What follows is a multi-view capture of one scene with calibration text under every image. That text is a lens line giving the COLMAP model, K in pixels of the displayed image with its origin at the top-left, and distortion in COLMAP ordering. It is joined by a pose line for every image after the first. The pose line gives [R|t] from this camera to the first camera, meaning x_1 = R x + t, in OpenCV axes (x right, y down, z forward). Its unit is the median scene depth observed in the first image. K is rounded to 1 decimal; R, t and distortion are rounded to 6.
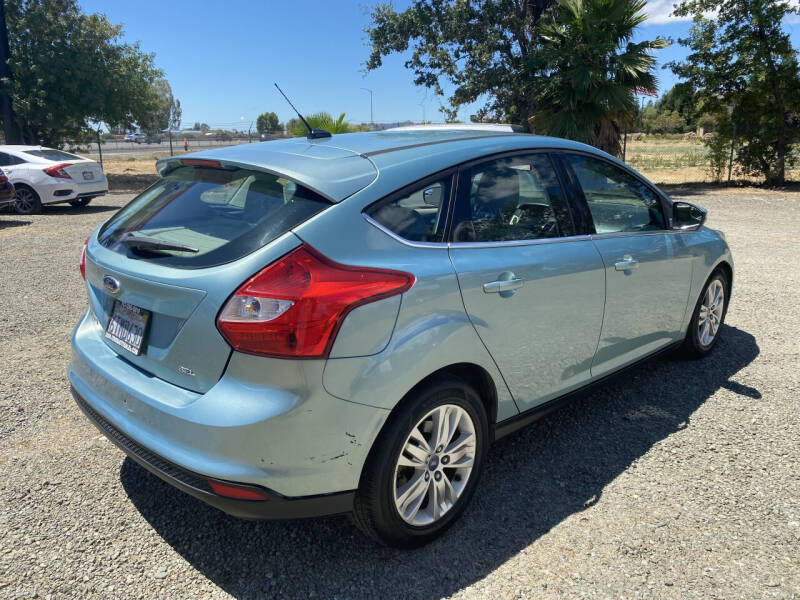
lens RADIAL K [[606.7, 0, 395.5], [0, 606.7, 304.5], [0, 0, 1]] dist [0.010402, -0.009560]
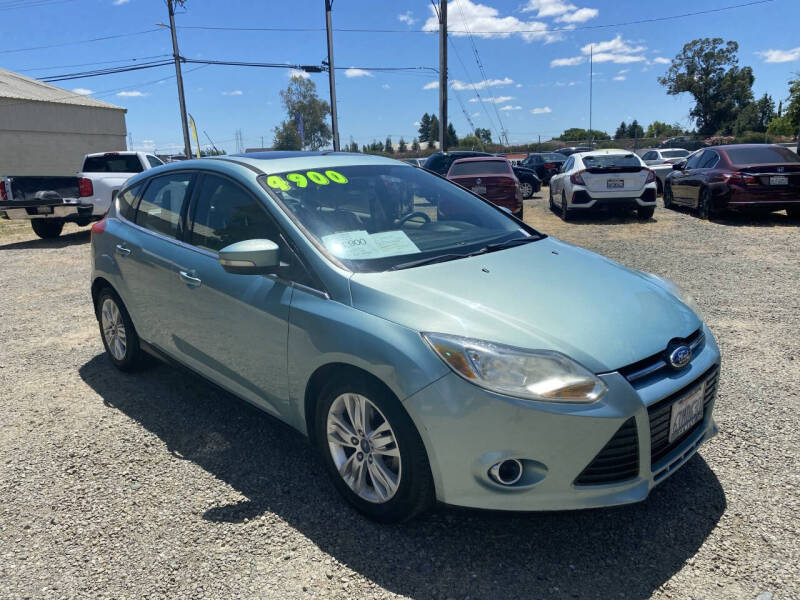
lens RADIAL K [[604.1, 0, 383.5], [0, 604.1, 296.6], [0, 0, 1]] dist [0.005587, -0.000845]
pose [[-0.016725, 0.229969, -0.973054, 0.248310], [-0.227371, 0.946819, 0.227677, -0.061773], [0.973665, 0.225052, 0.036453, 0.225846]]
